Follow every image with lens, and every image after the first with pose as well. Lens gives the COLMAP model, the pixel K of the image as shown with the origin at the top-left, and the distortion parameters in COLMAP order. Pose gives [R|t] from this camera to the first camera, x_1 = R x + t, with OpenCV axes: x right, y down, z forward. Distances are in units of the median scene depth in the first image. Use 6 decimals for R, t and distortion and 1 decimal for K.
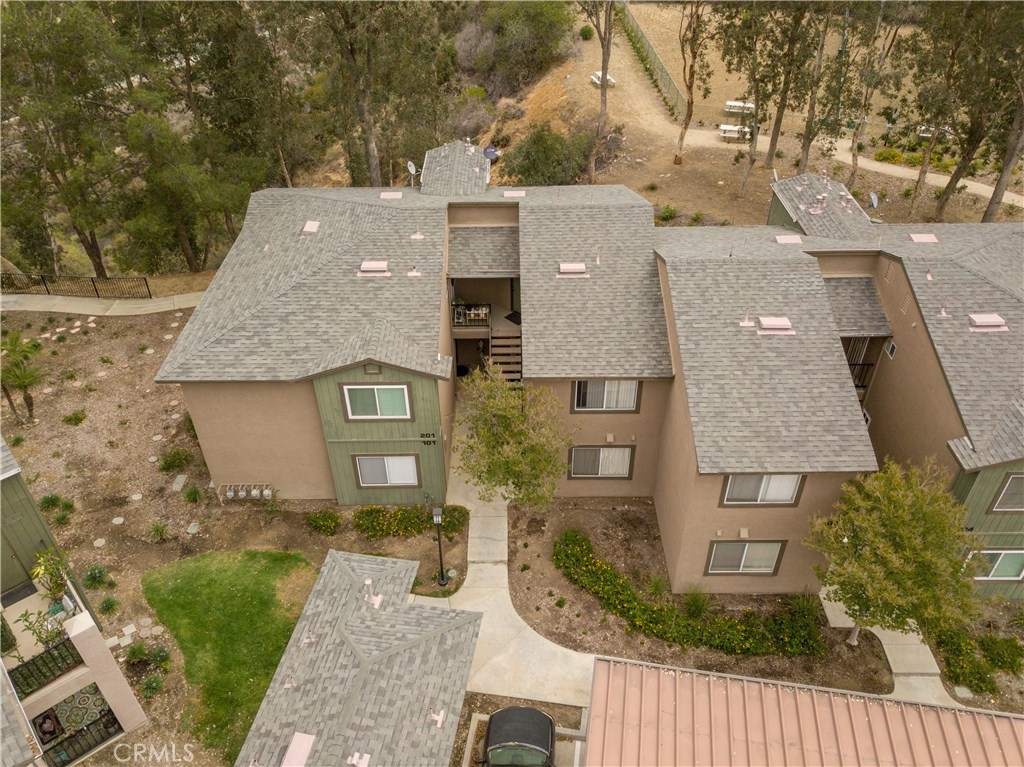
lens RADIAL K [[782.0, 0, 512.0], [0, 782.0, 383.5], [0, 0, 1]] dist [0.003418, 0.001730]
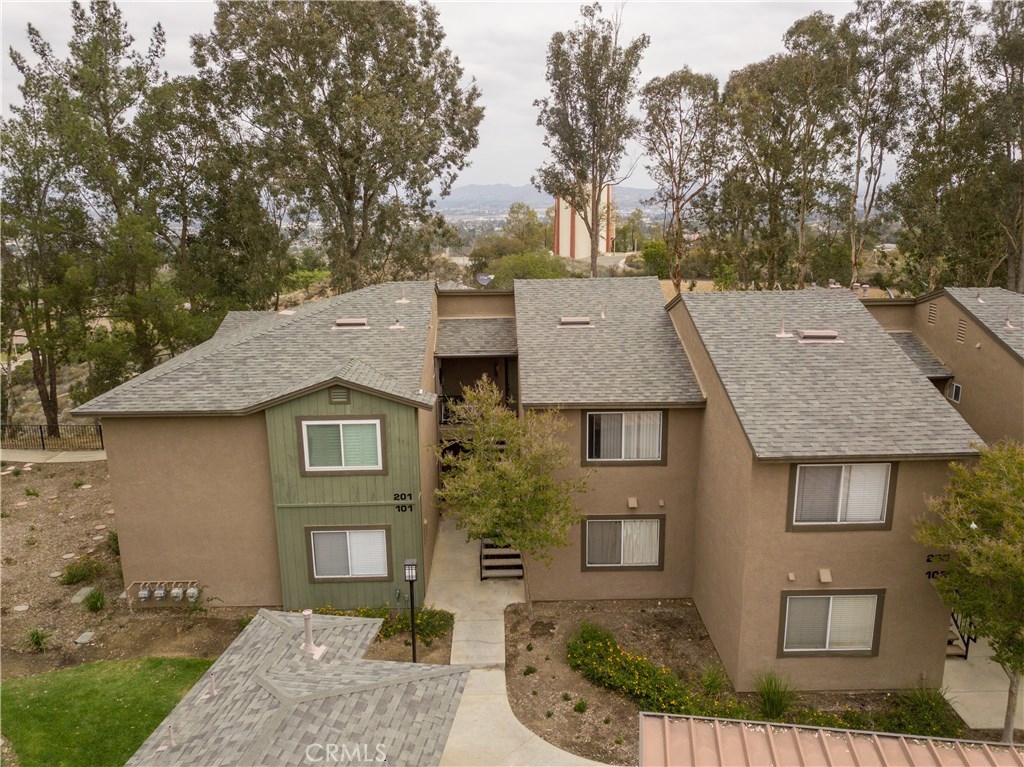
lens RADIAL K [[782.0, 0, 512.0], [0, 782.0, 383.5], [0, 0, 1]] dist [0.003418, 0.001730]
pose [[0.999894, -0.008460, 0.011864, -0.006100], [0.012538, 0.914366, -0.404694, 0.294106], [-0.007425, 0.404800, 0.914375, 0.231299]]
